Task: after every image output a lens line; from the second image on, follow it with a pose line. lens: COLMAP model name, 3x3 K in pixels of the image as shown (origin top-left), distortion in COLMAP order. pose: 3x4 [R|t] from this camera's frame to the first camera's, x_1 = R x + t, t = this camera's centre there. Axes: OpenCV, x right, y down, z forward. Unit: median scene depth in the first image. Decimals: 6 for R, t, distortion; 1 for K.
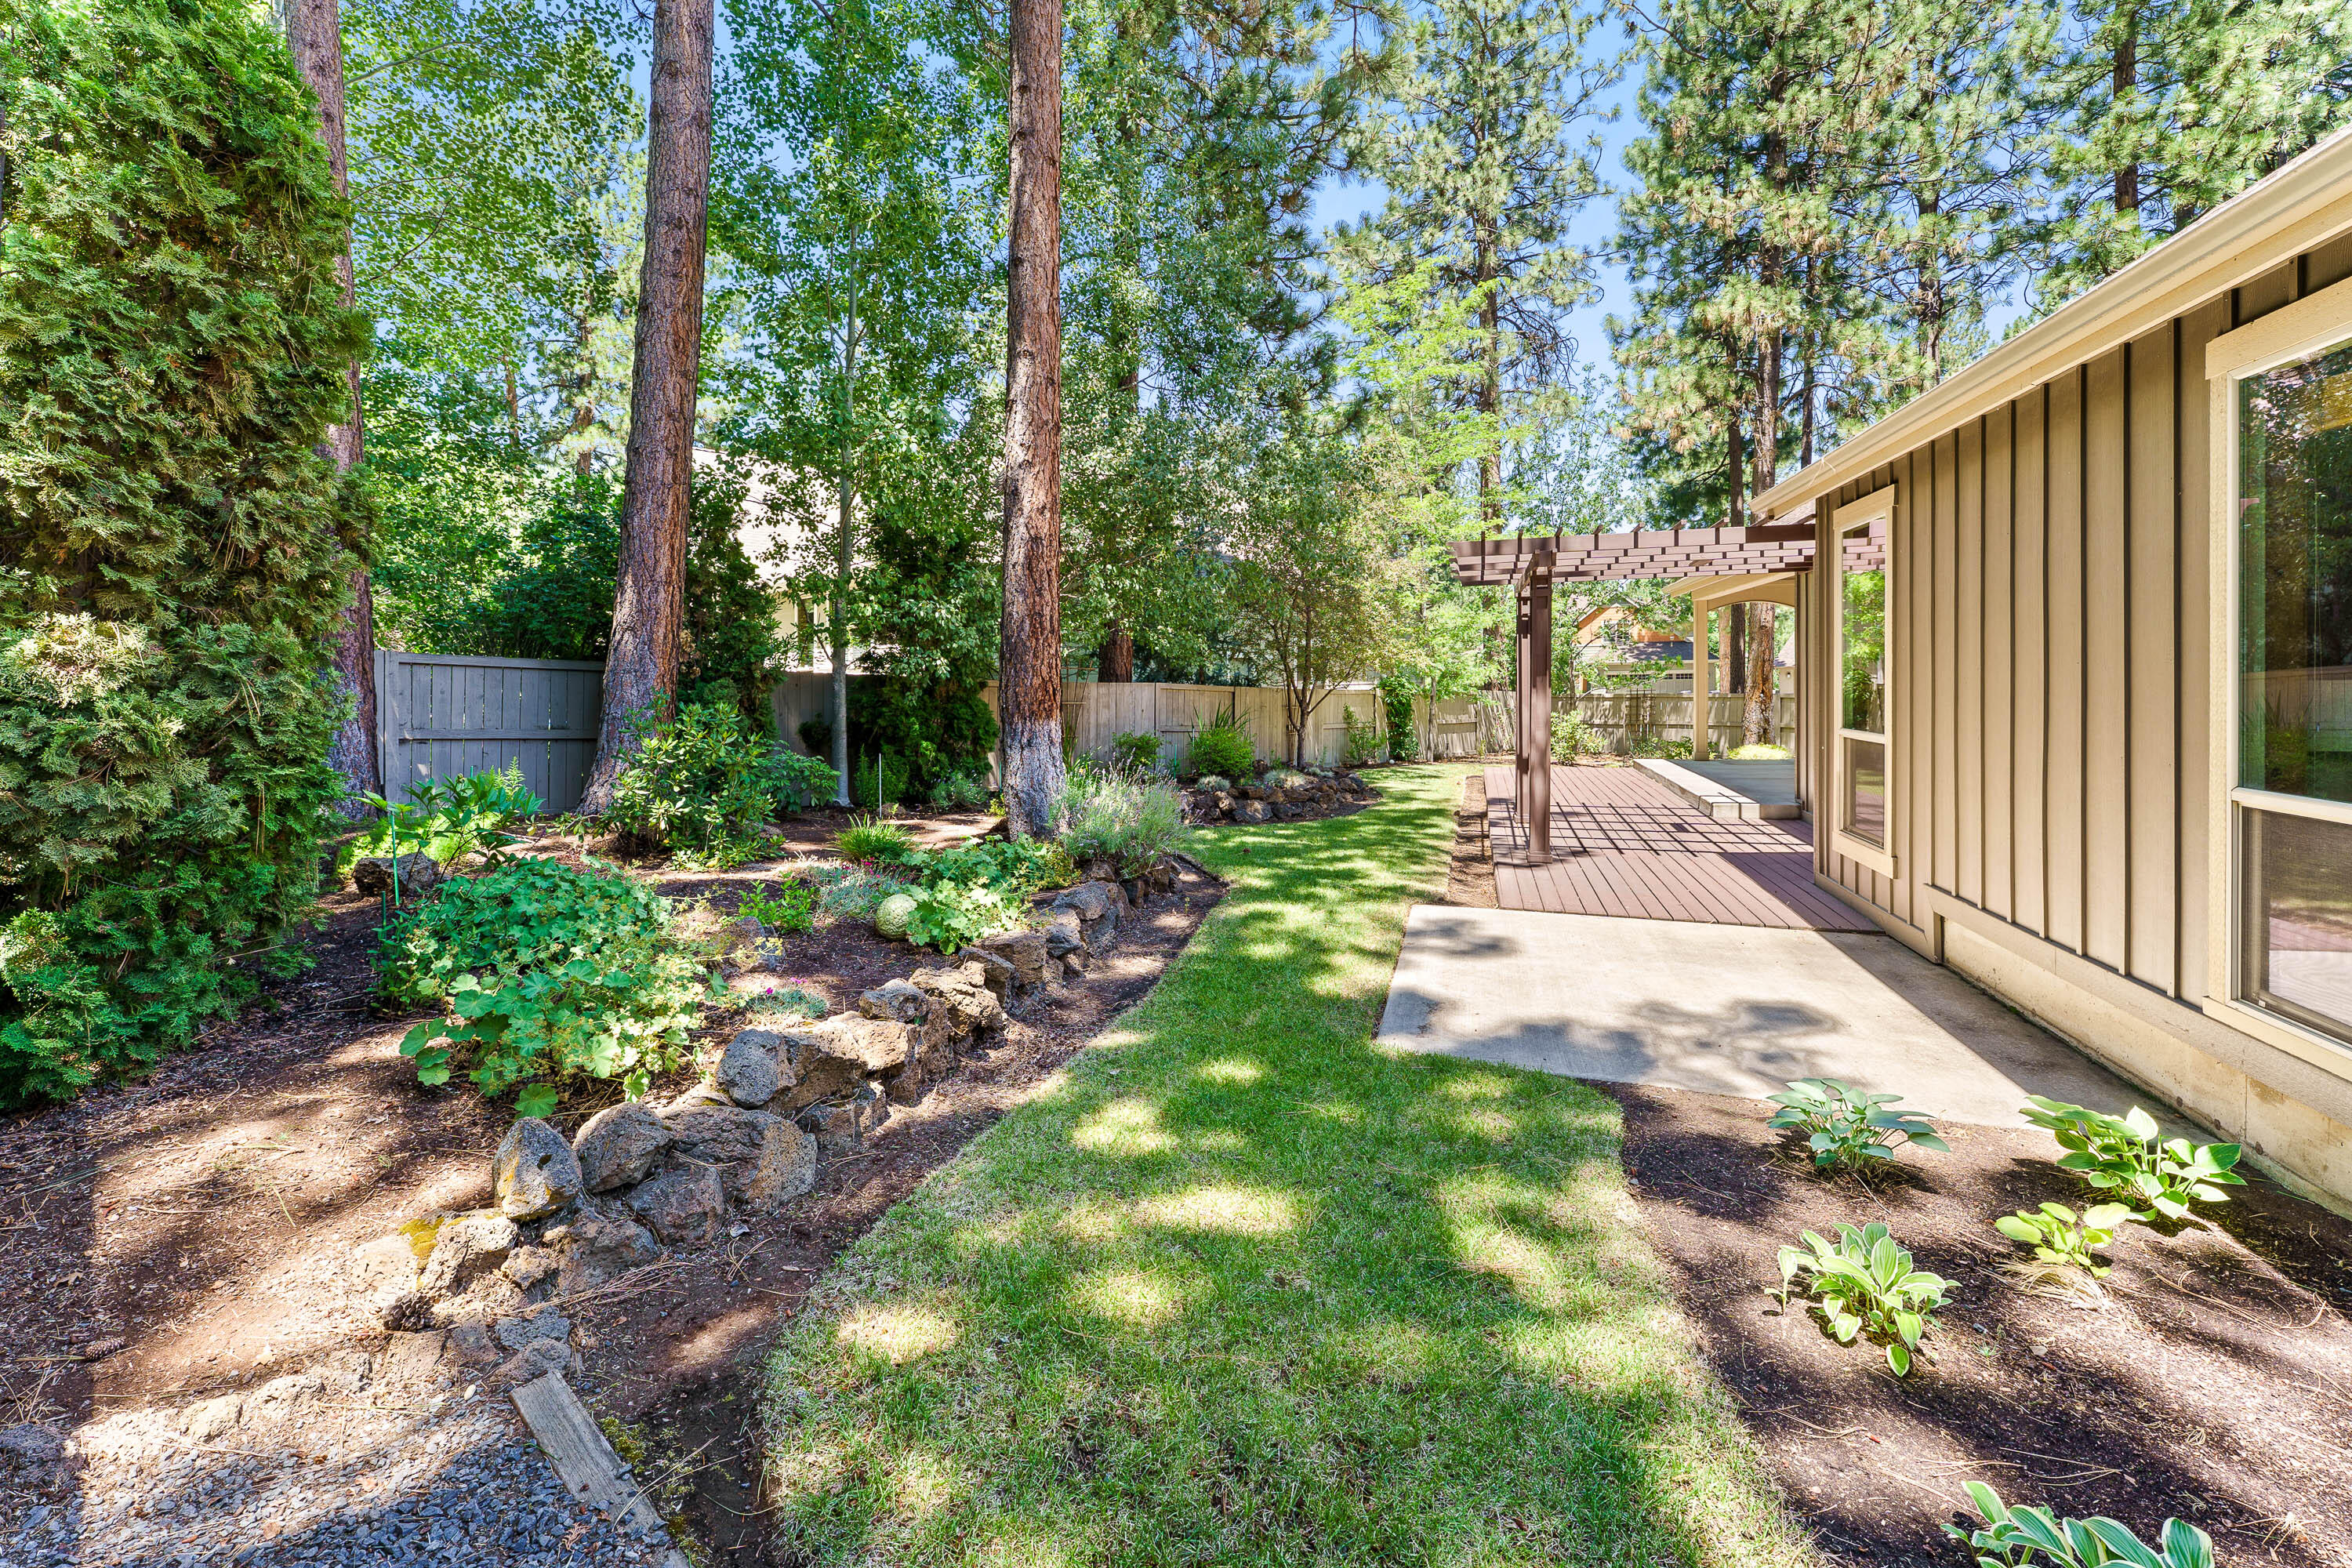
lens RADIAL K [[987.8, 0, 1169.3], [0, 987.8, 671.8], [0, 0, 1]] dist [-0.001139, 0.000011]
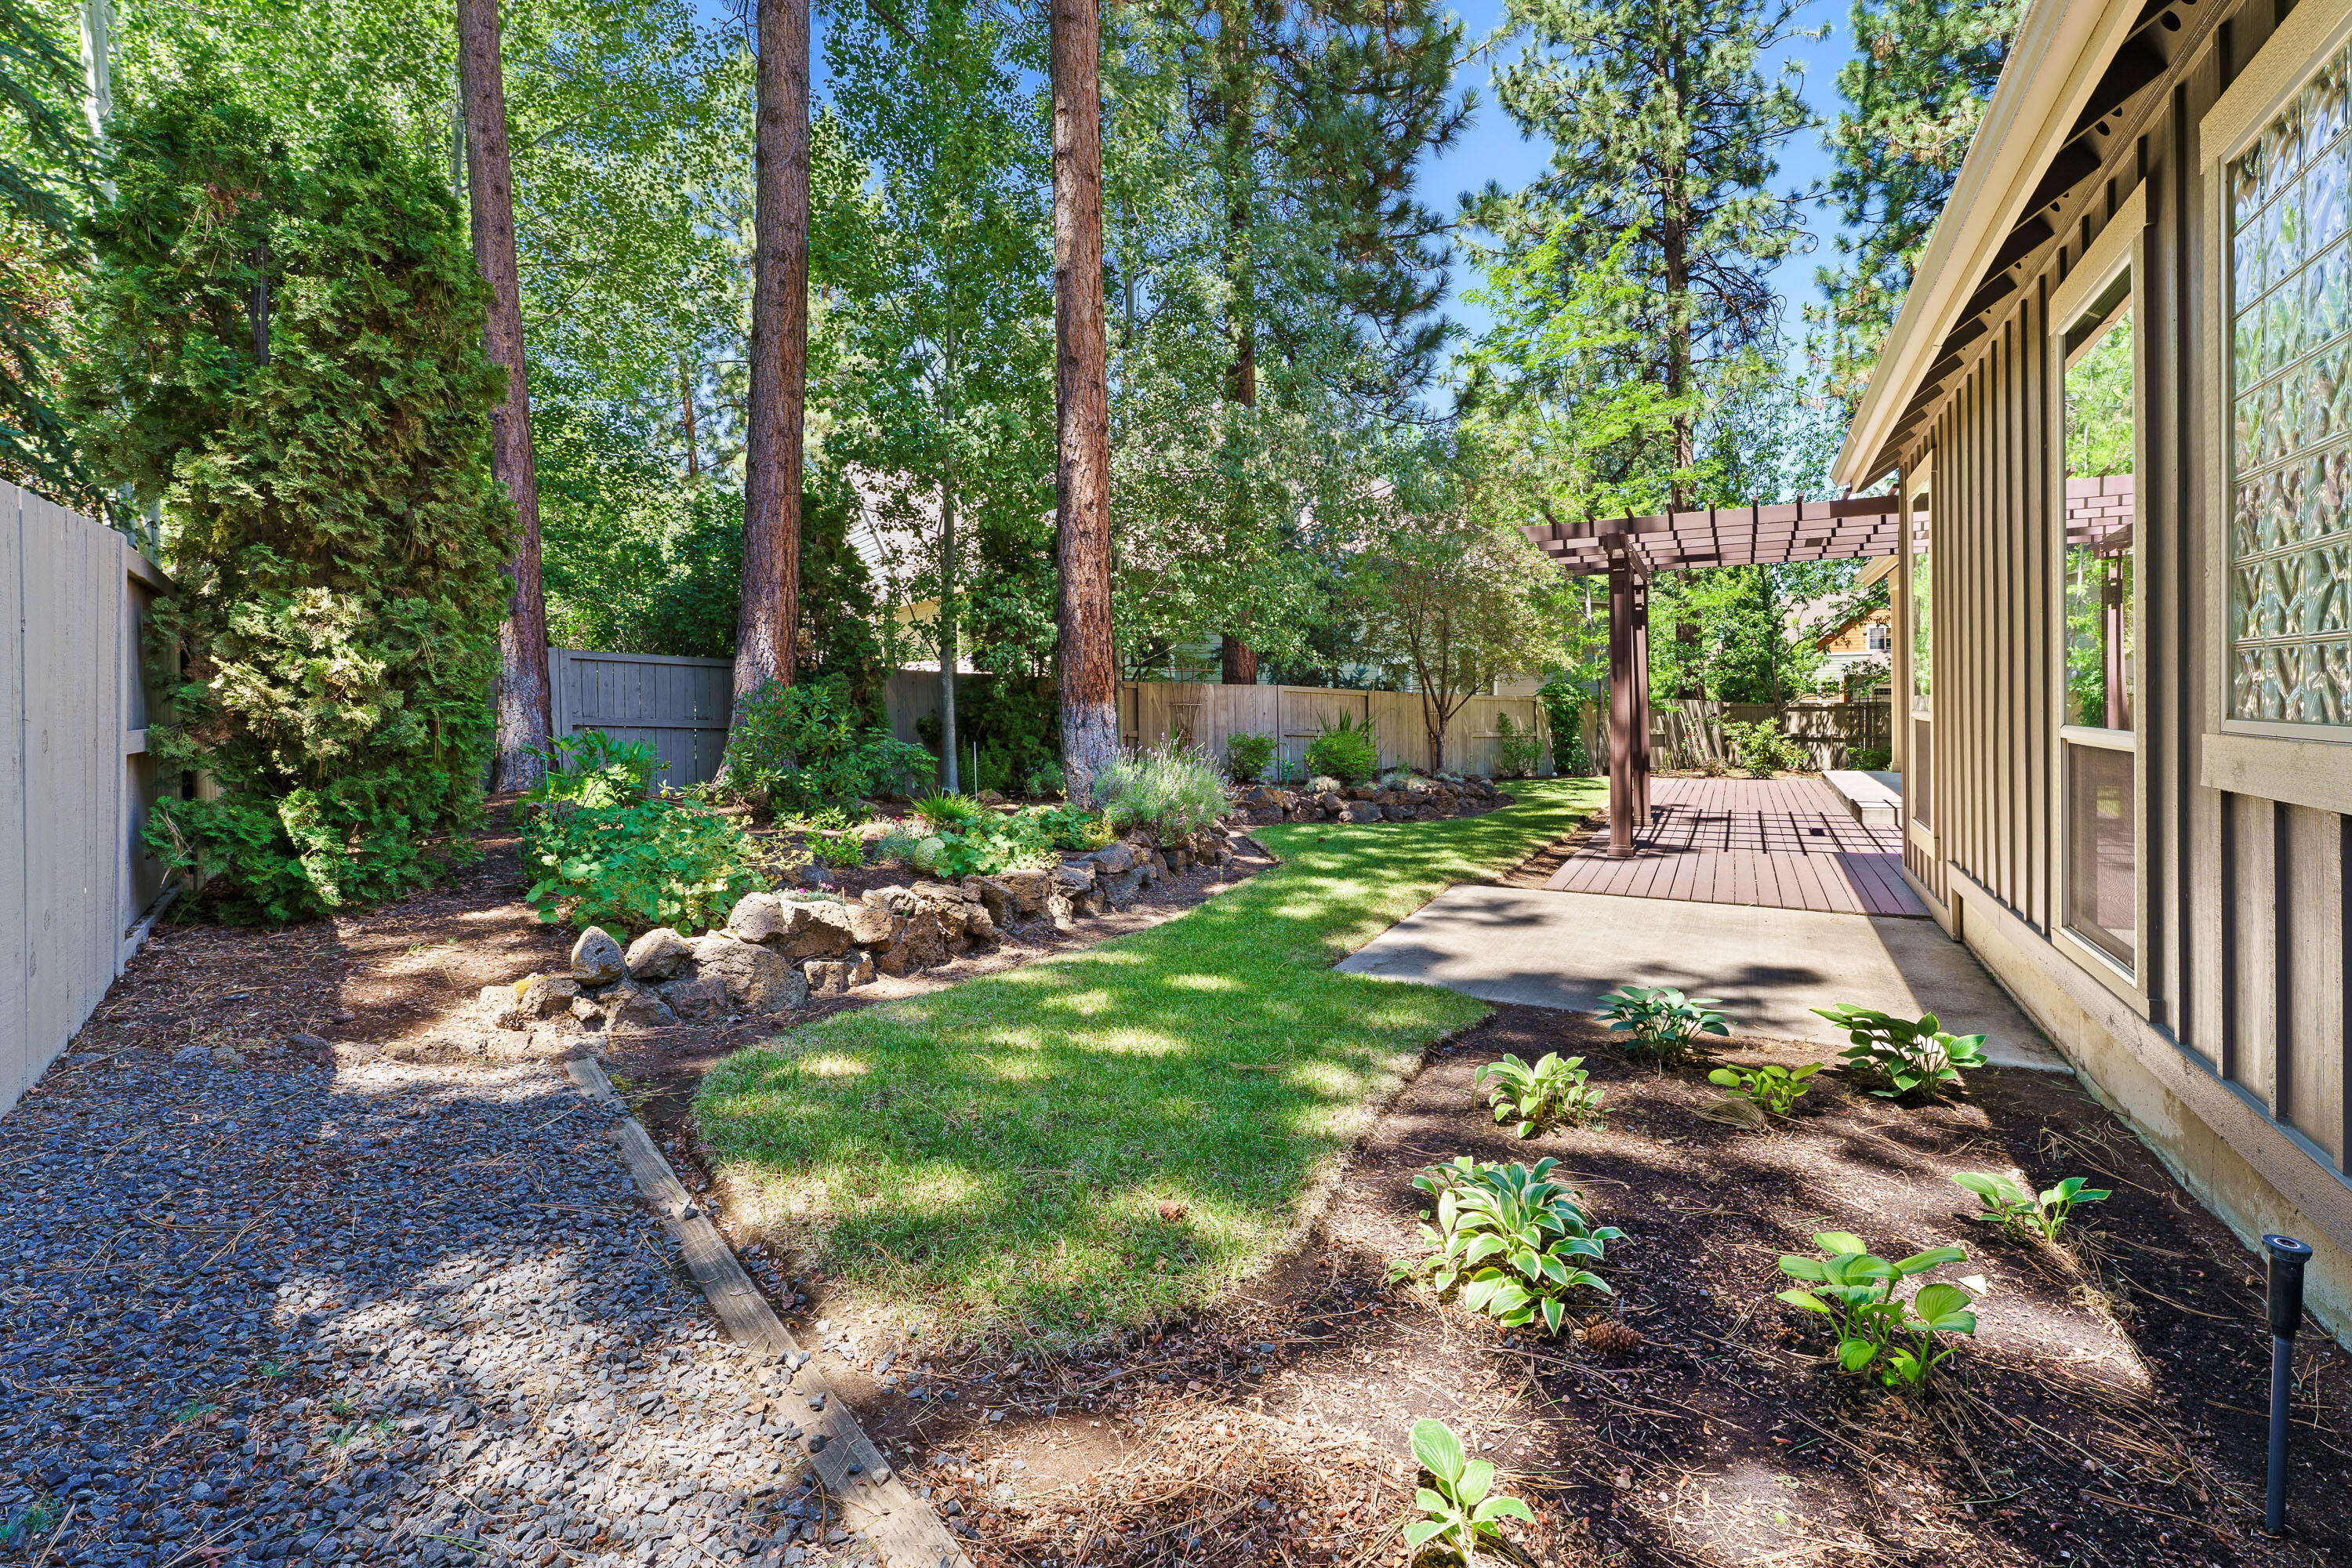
lens RADIAL K [[1075.7, 0, 1183.7], [0, 1075.7, 729.2], [0, 0, 1]] dist [-0.001194, 0.000026]
pose [[0.985471, 0.002164, -0.169830, 0.146567], [0.003862, 0.999375, 0.035144, 0.032915], [0.169800, -0.035289, 0.984847, -0.124388]]
